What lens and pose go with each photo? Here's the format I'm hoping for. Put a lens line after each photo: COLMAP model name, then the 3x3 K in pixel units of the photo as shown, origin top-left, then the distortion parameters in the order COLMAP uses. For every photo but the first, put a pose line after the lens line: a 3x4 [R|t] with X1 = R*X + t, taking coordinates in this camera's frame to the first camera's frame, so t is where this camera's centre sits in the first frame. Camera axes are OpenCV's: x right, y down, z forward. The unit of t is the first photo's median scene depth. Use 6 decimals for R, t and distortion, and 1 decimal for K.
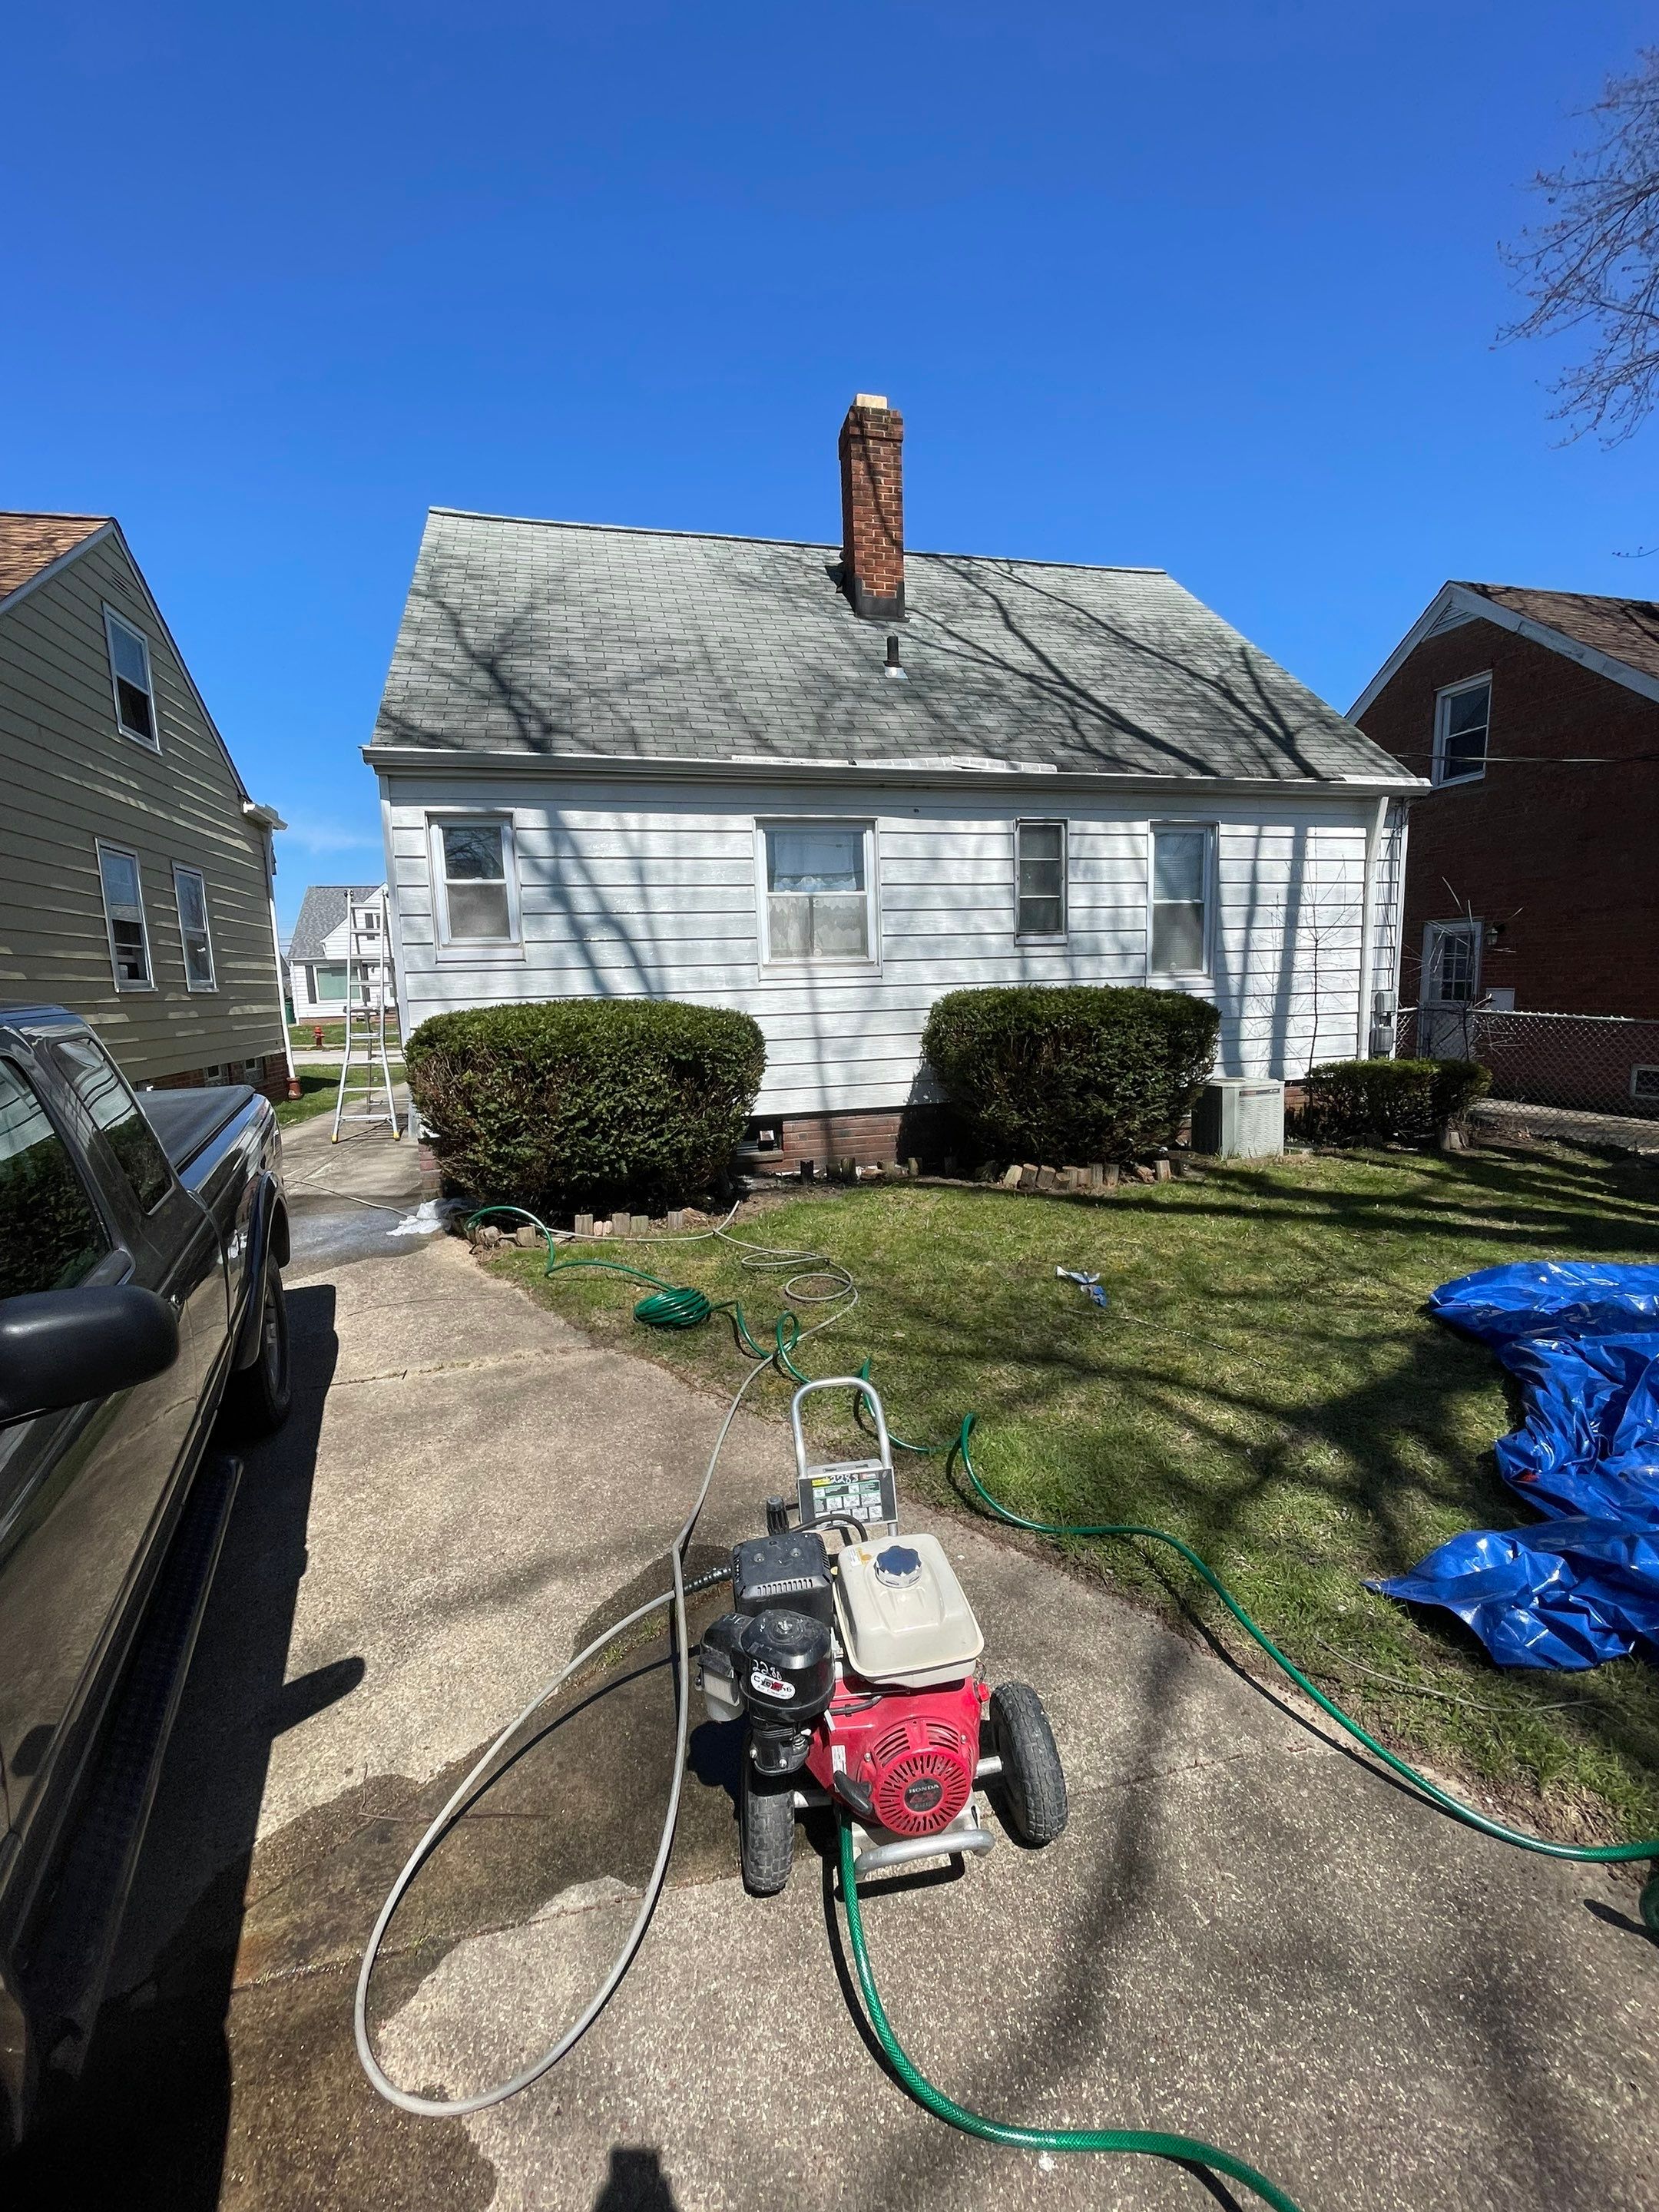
lens RADIAL K [[882.5, 0, 832.8], [0, 882.5, 1104.9], [0, 0, 1]] dist [-0.000929, -0.000162]
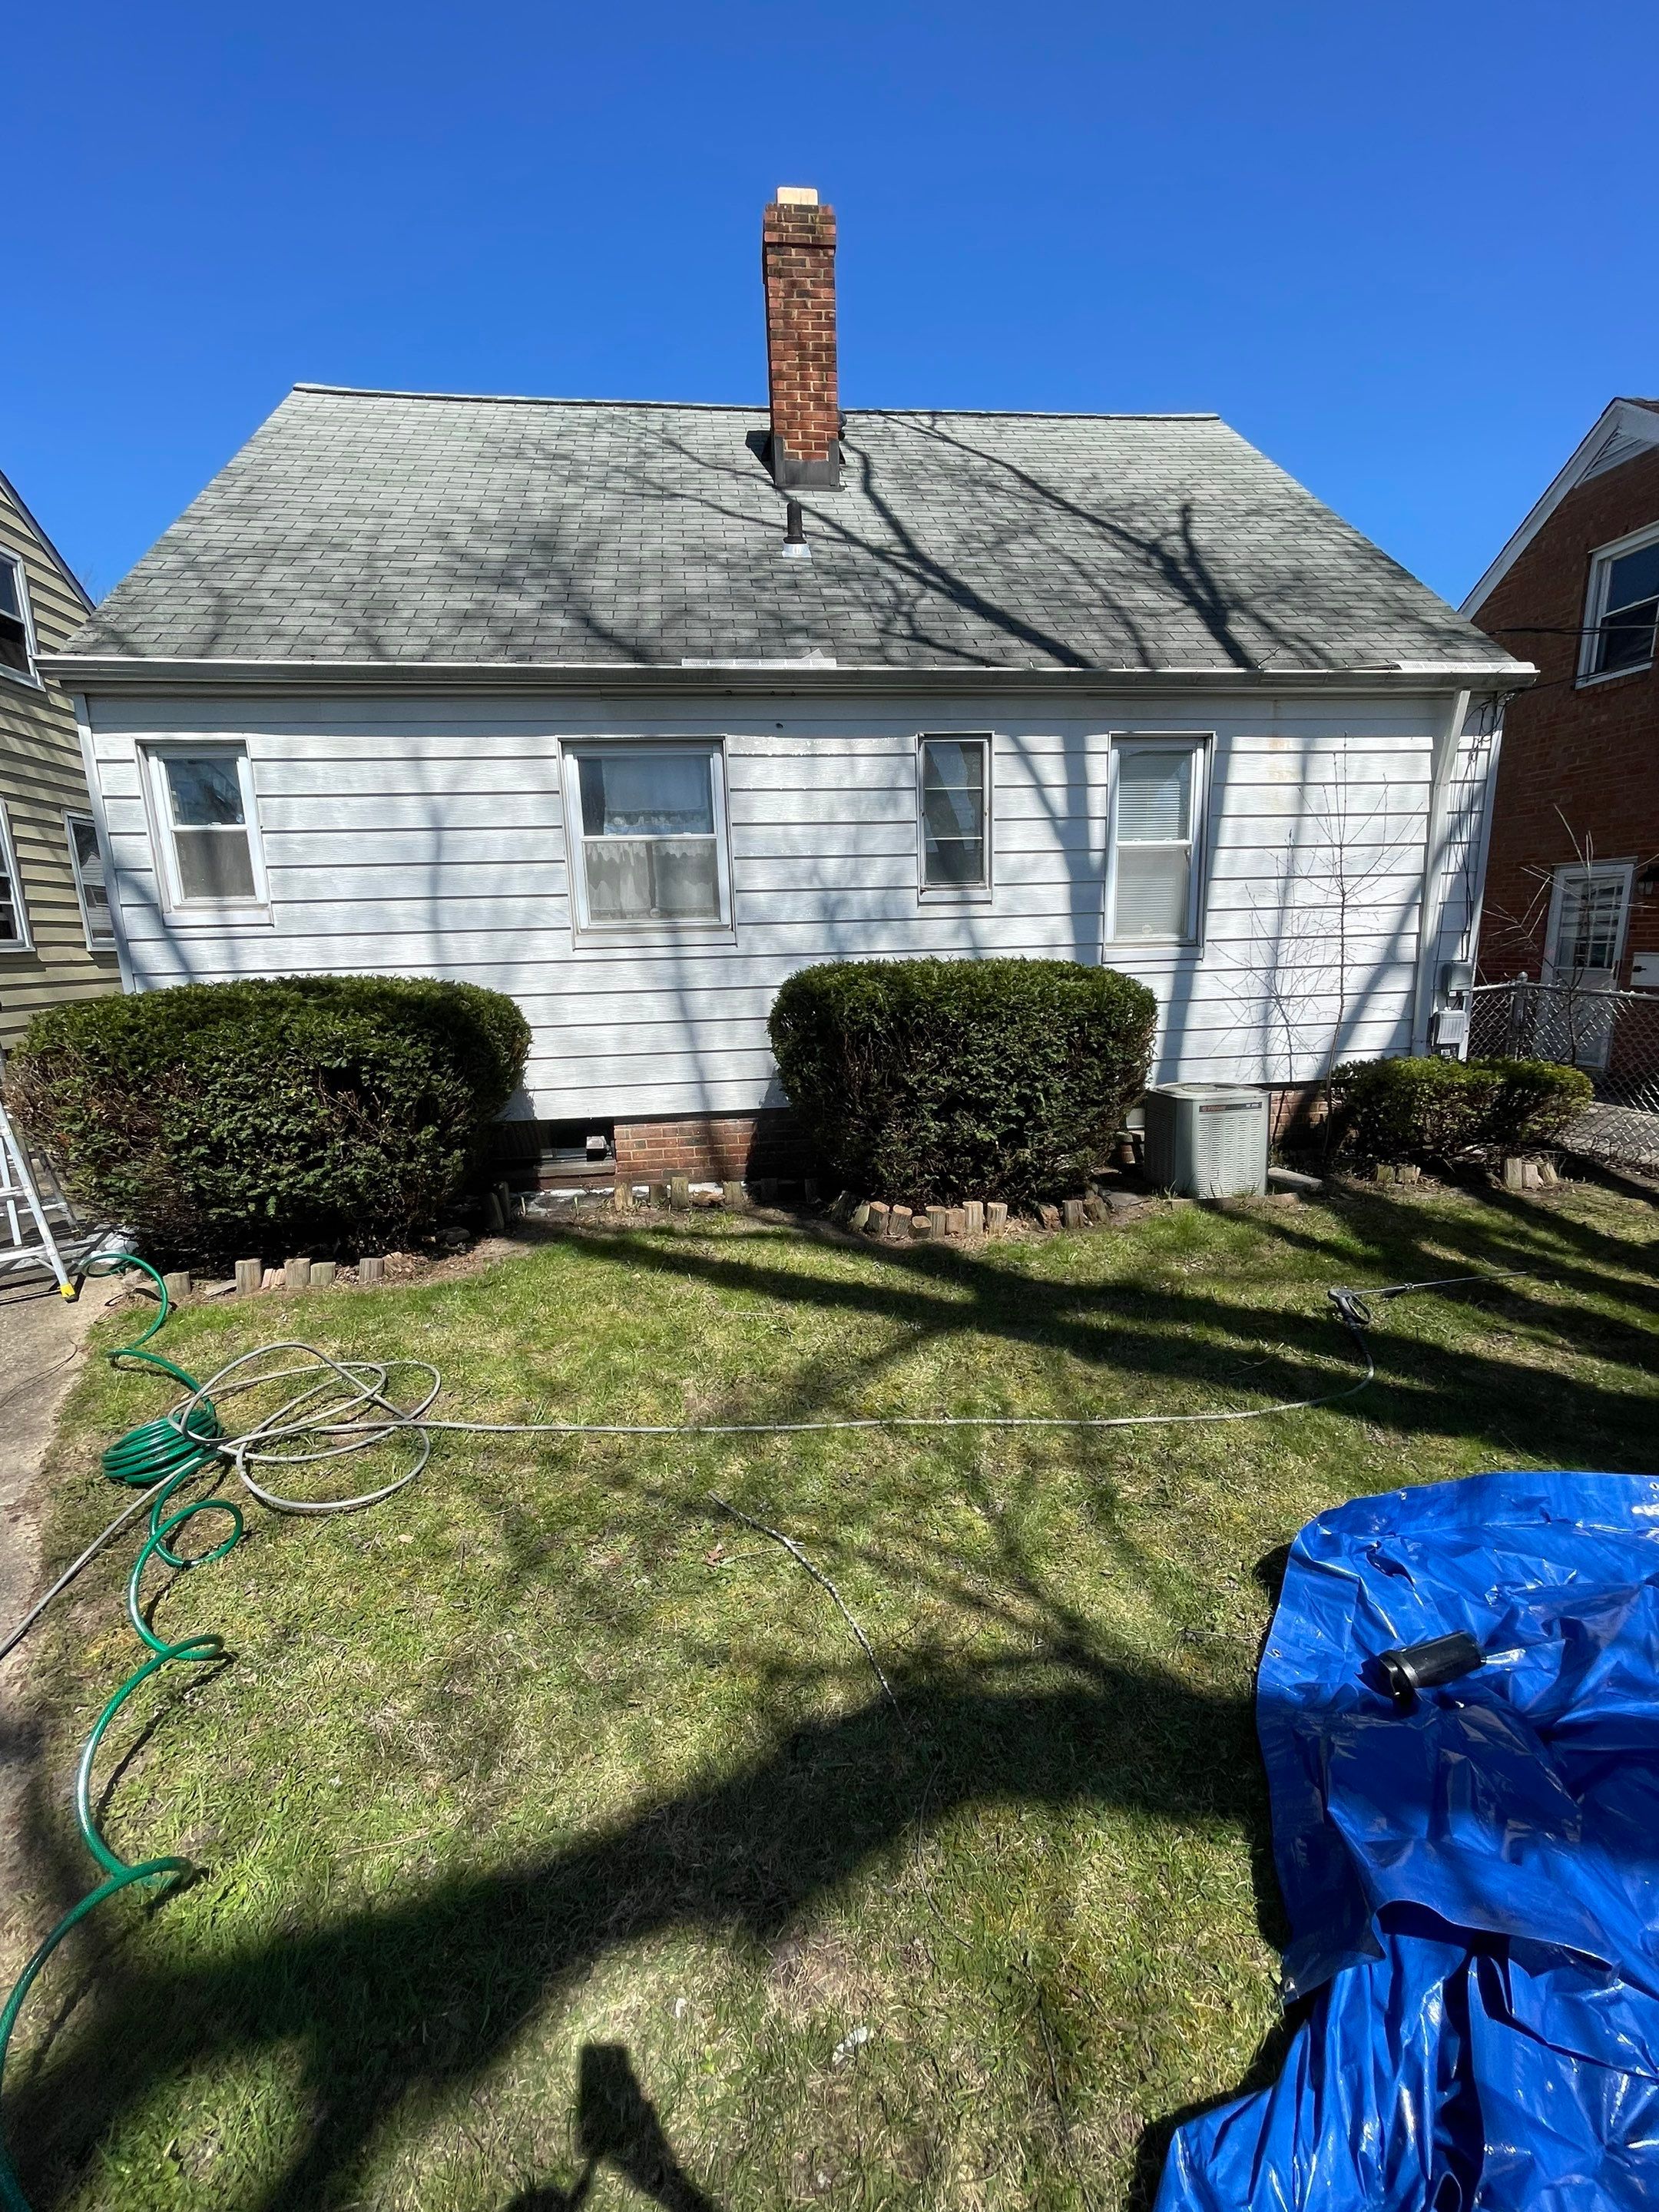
lens RADIAL K [[891.4, 0, 831.4], [0, 891.4, 1098.1], [0, 0, 1]] dist [0.001383, 0.000051]
pose [[0.991400, 0.026233, -0.128213, 0.253257], [-0.019762, 0.998478, 0.051482, -0.053491], [0.129368, -0.048505, 0.990410, 0.231777]]
